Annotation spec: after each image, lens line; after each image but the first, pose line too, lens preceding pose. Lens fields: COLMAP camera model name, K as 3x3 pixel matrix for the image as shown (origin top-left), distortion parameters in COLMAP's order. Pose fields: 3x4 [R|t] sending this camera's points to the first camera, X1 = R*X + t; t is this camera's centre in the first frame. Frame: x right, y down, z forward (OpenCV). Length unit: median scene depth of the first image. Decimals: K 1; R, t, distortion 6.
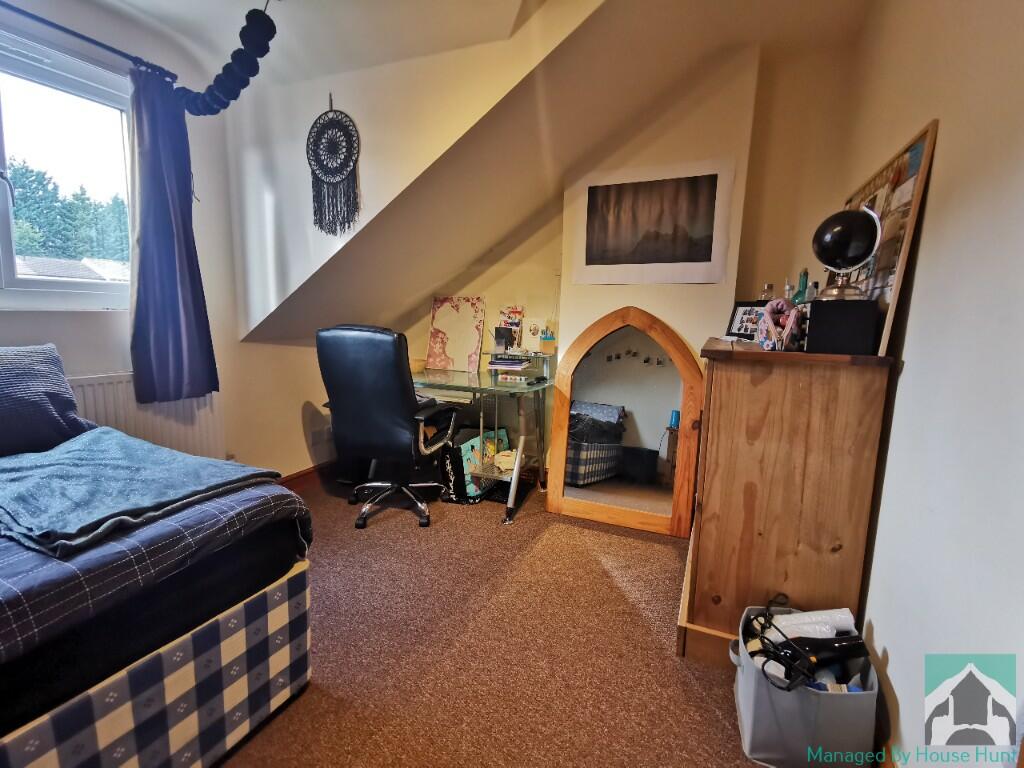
lens RADIAL K [[475.2, 0, 512.6], [0, 475.2, 385.6], [0, 0, 1]] dist [0.010954, 0.001573]
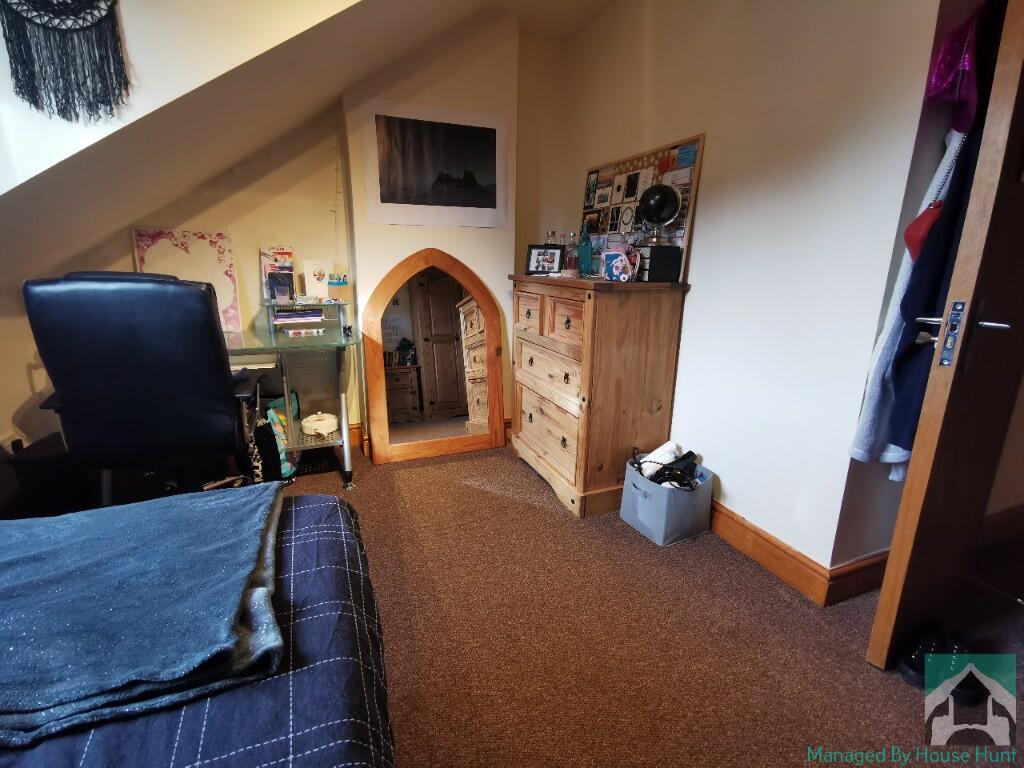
lens RADIAL K [[475.2, 0, 514.5], [0, 475.2, 385.1], [0, 0, 1]] dist [0.010954, 0.001573]
pose [[0.691360, -0.193517, 0.696112, -0.423408], [0.110096, 0.980429, 0.163212, -0.024047], [-0.714073, -0.036199, 0.699135, 0.143933]]
